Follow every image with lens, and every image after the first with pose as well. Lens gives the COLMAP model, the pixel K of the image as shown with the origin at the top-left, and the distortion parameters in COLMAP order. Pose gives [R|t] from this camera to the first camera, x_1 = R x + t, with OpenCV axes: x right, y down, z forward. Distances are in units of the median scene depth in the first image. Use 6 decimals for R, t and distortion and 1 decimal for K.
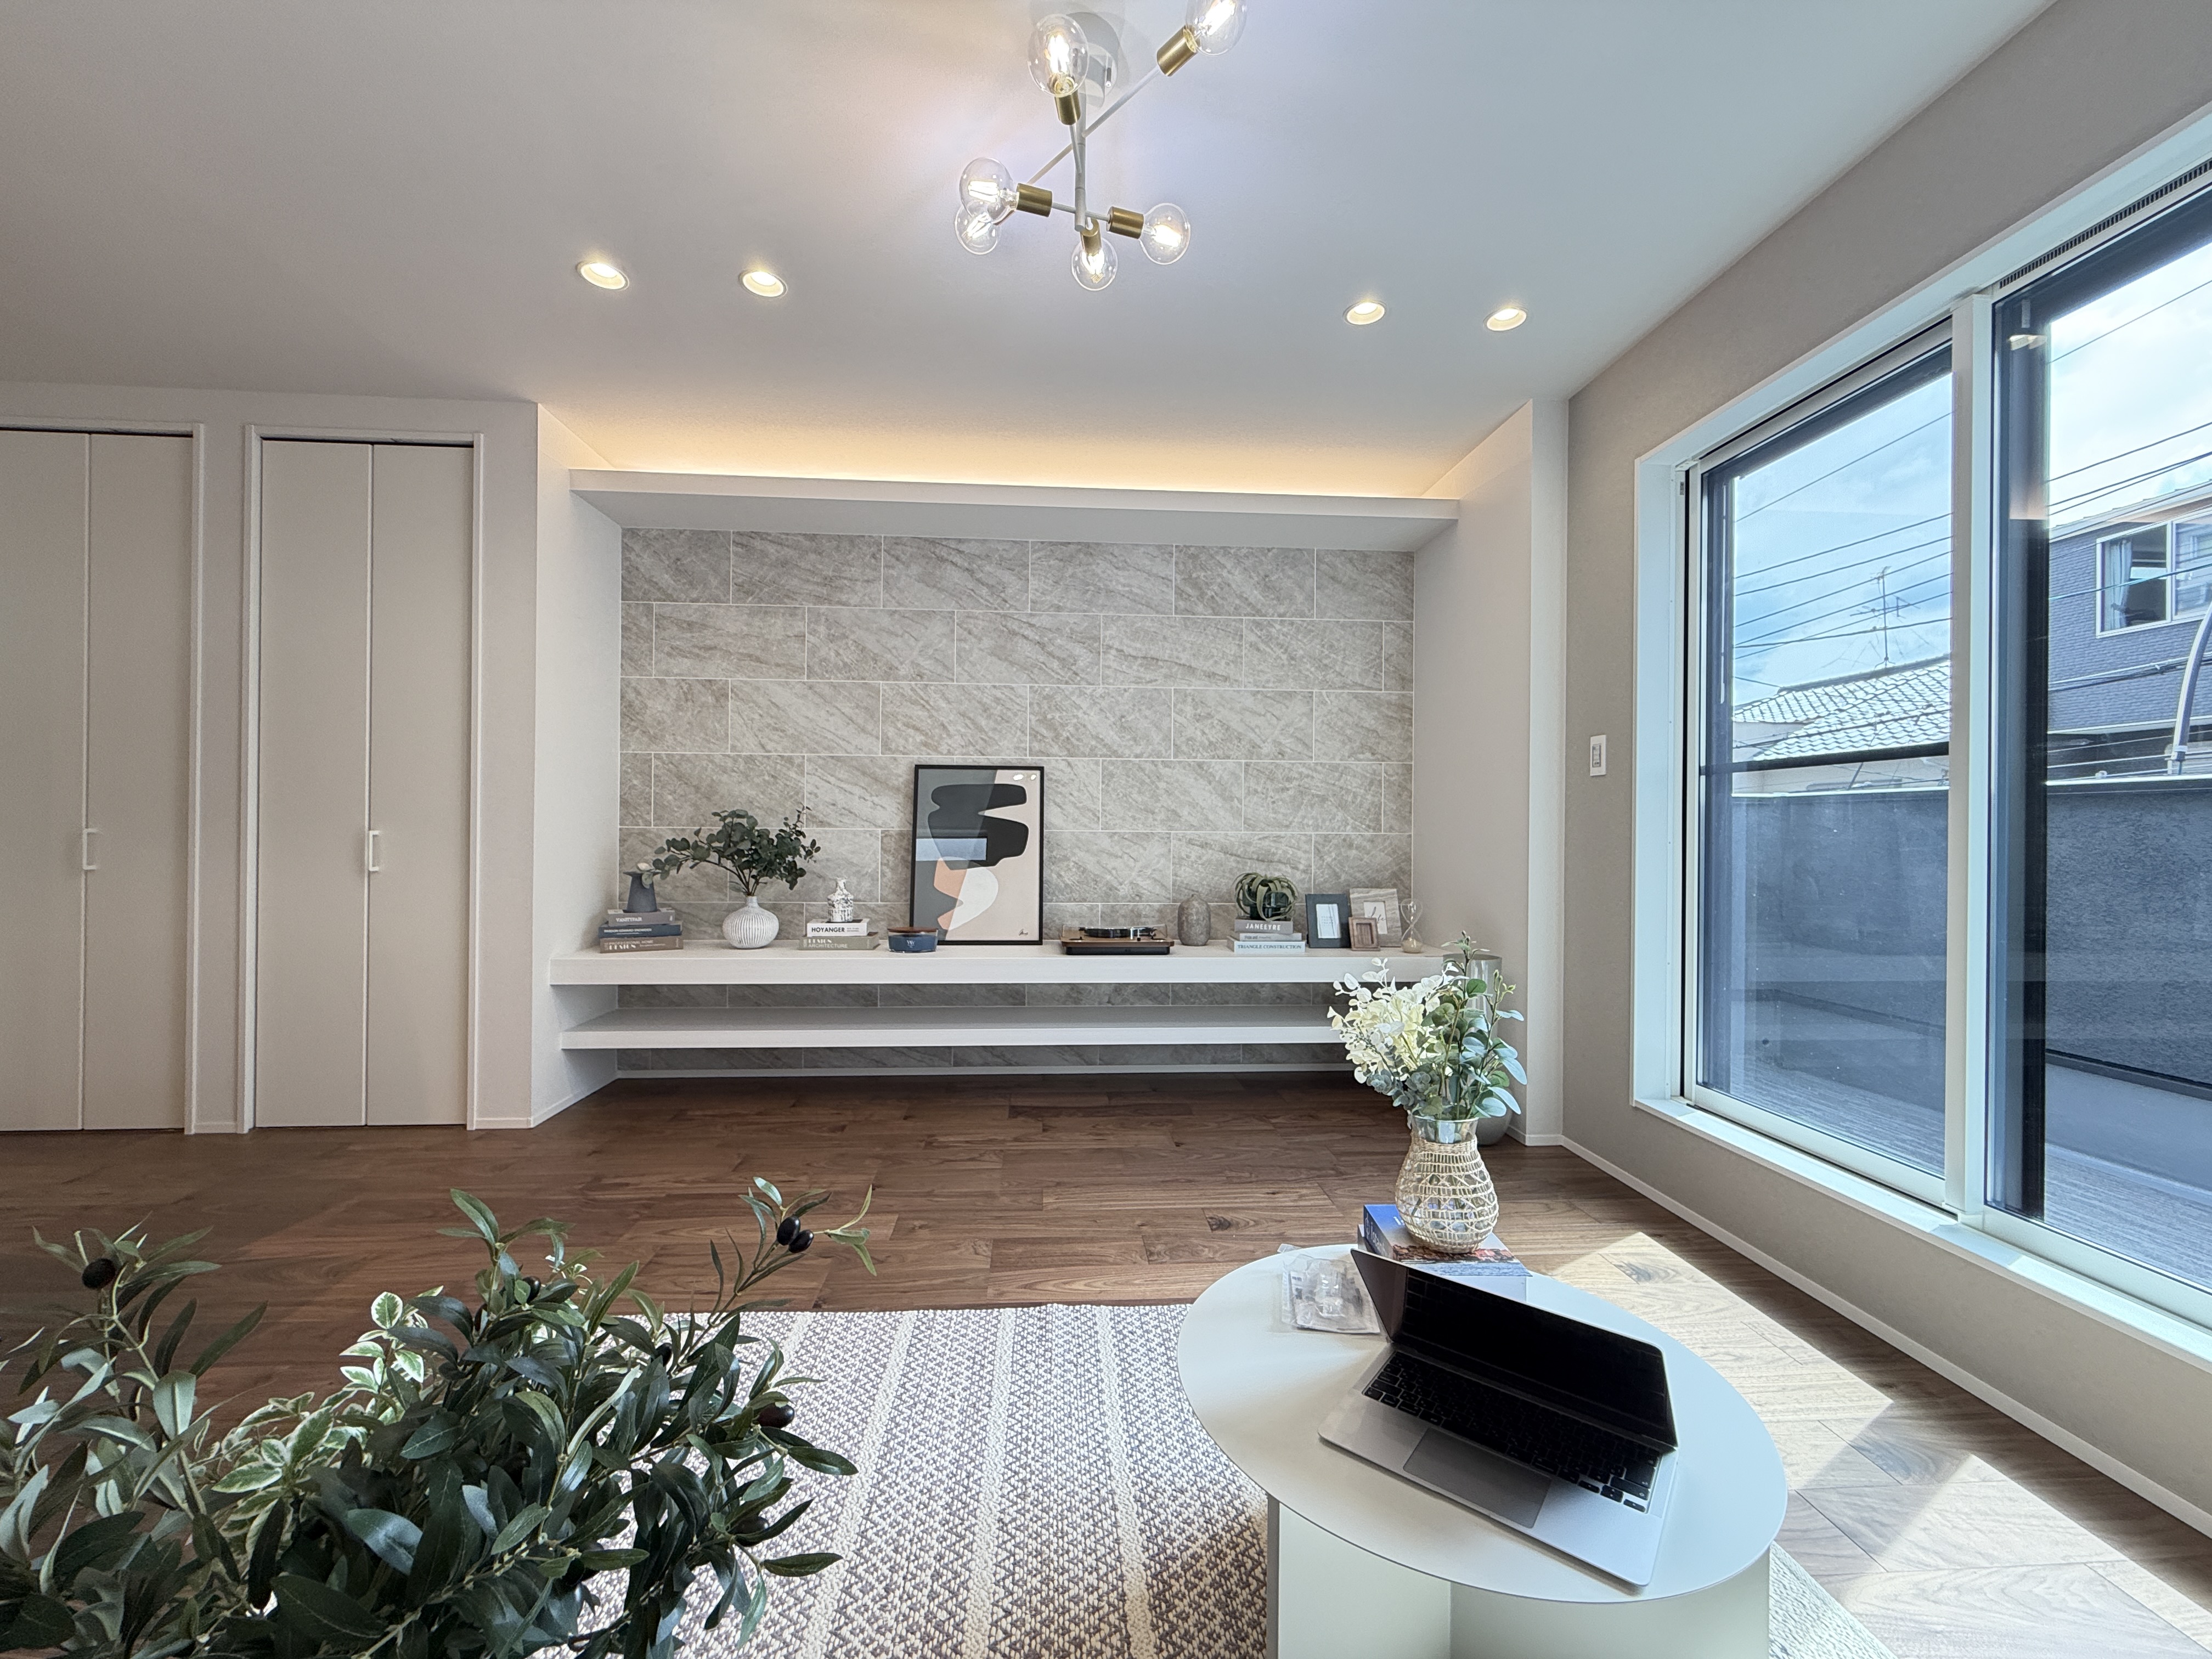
lens RADIAL K [[884.3, 0, 1102.3], [0, 884.3, 829.8], [0, 0, 1]] dist [-0.000879, 0.000520]
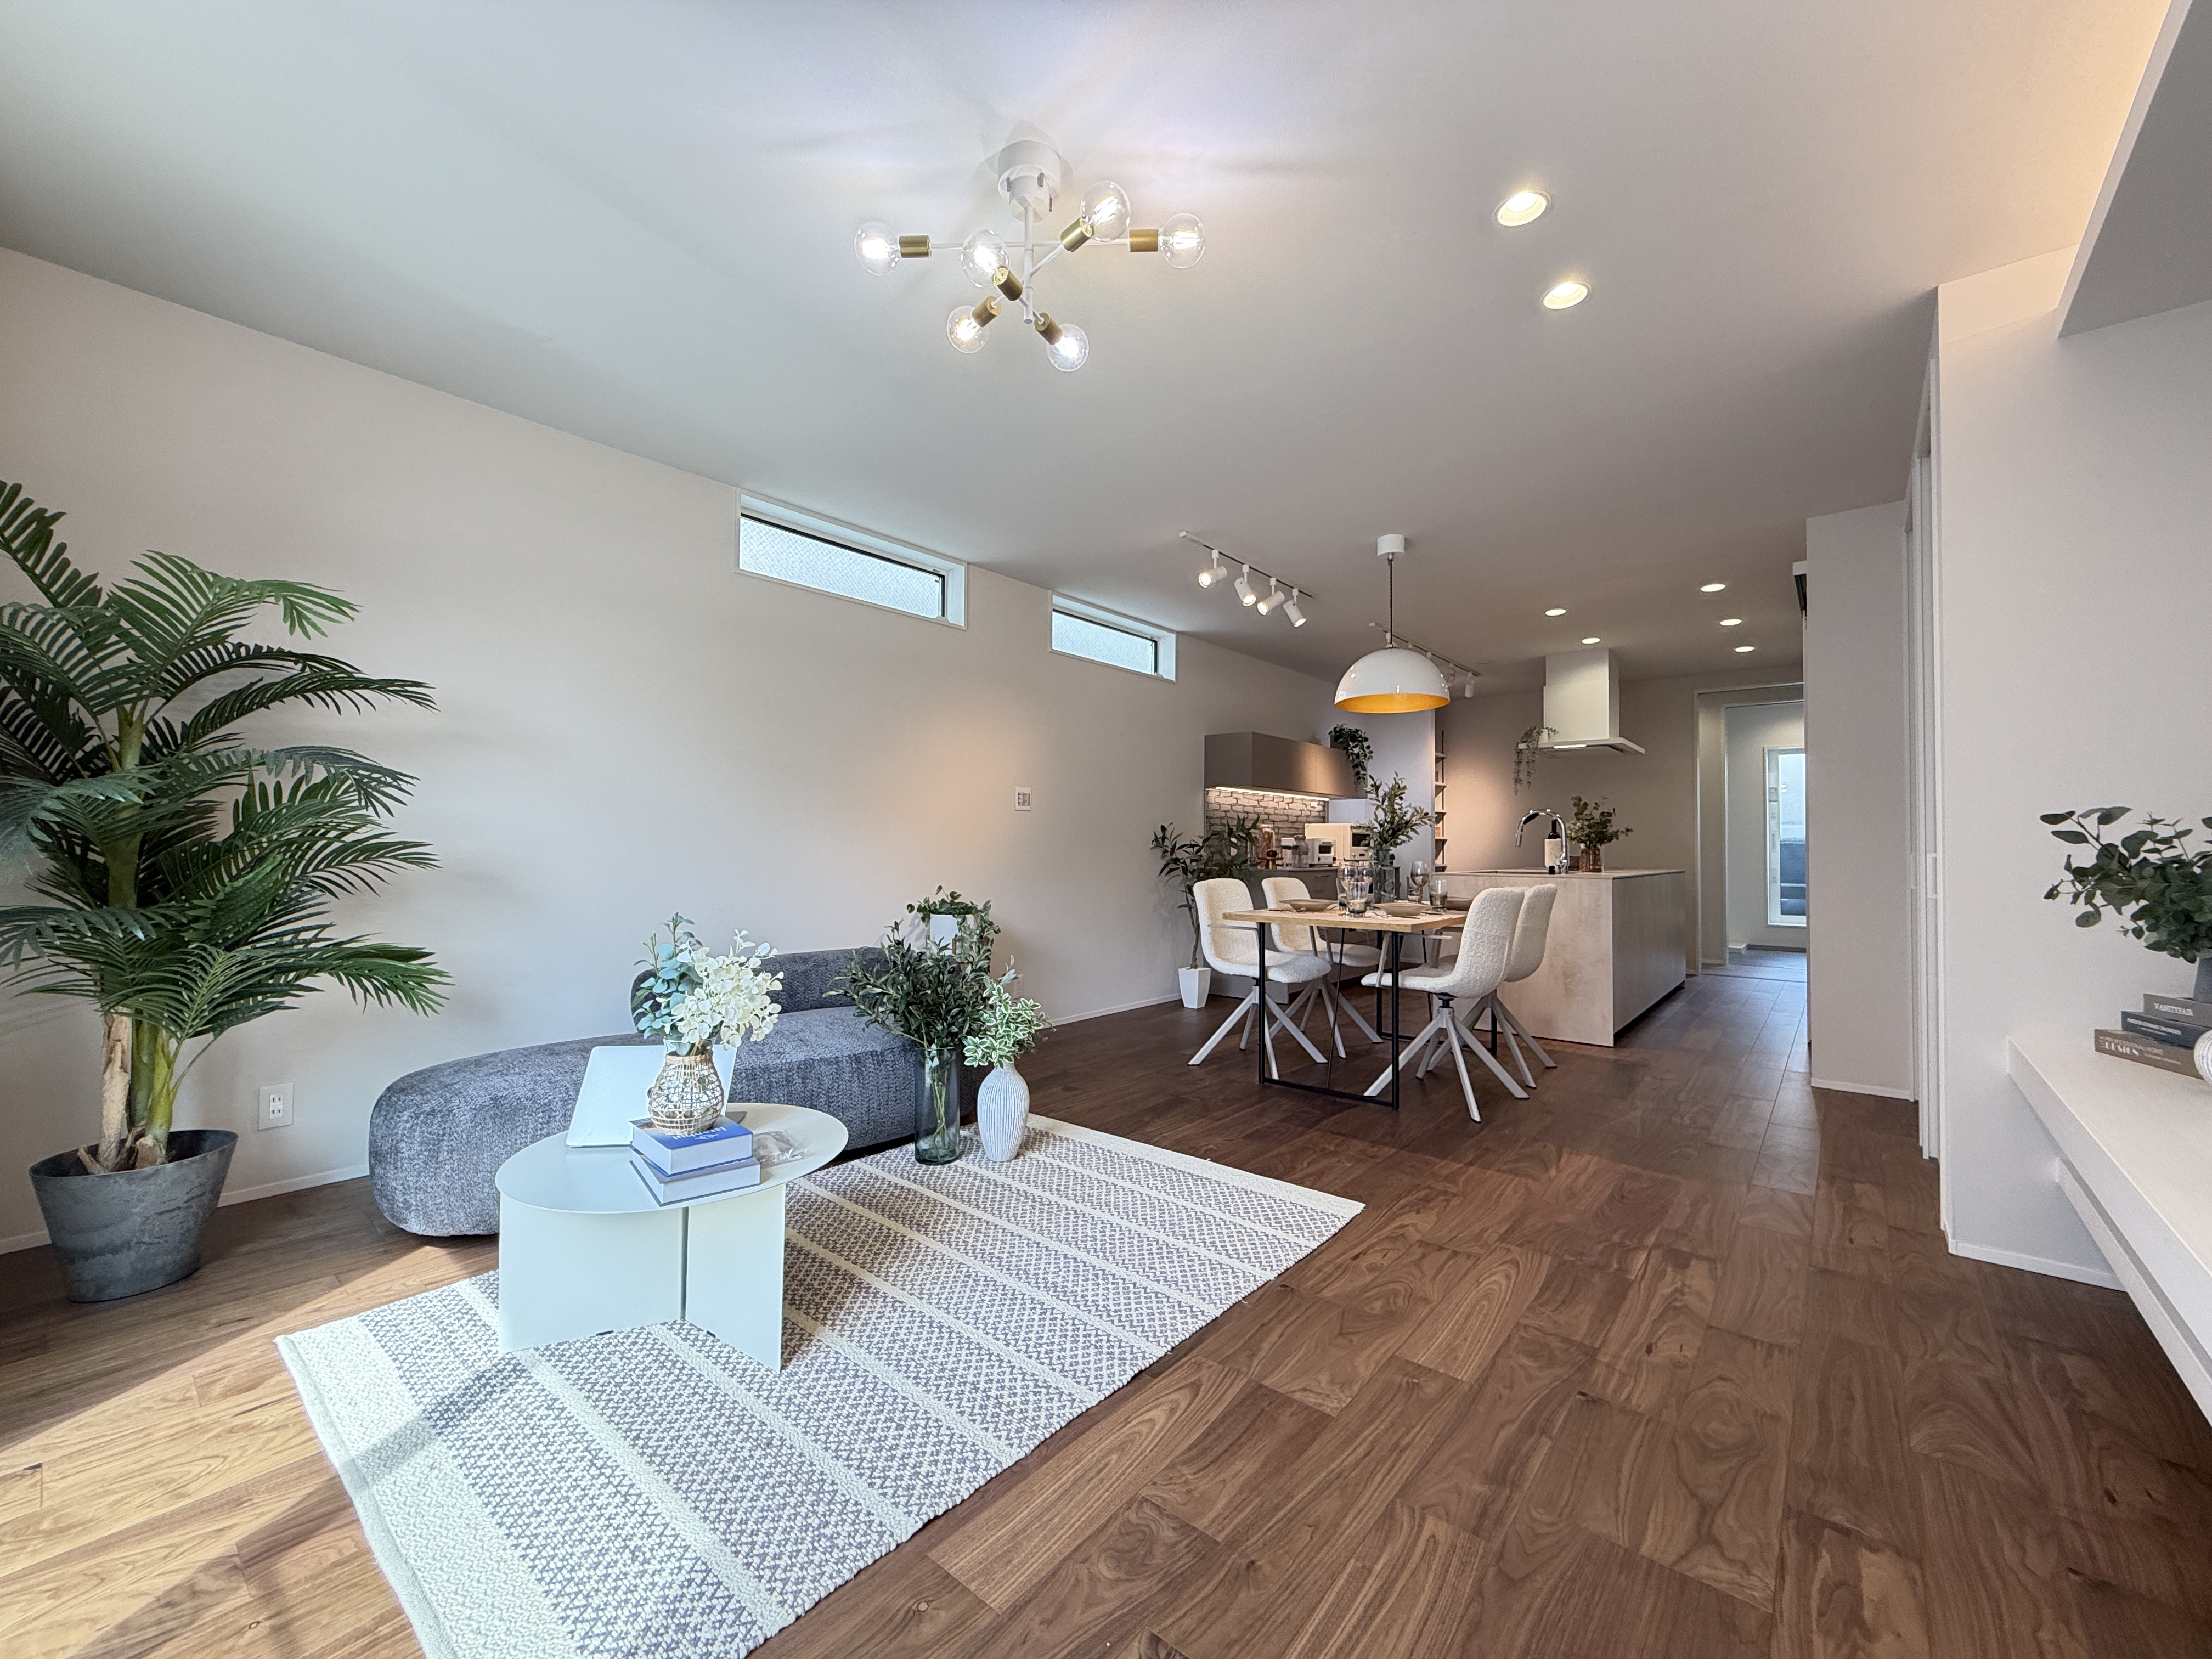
lens RADIAL K [[884.3, 0, 1098.8], [0, 884.3, 831.6], [0, 0, 1]] dist [-0.000879, 0.000520]
pose [[-0.698101, -0.027515, -0.715471, 0.320577], [-0.010595, 0.999549, -0.028103, 0.010171], [0.715921, -0.012038, -0.698077, 0.828932]]
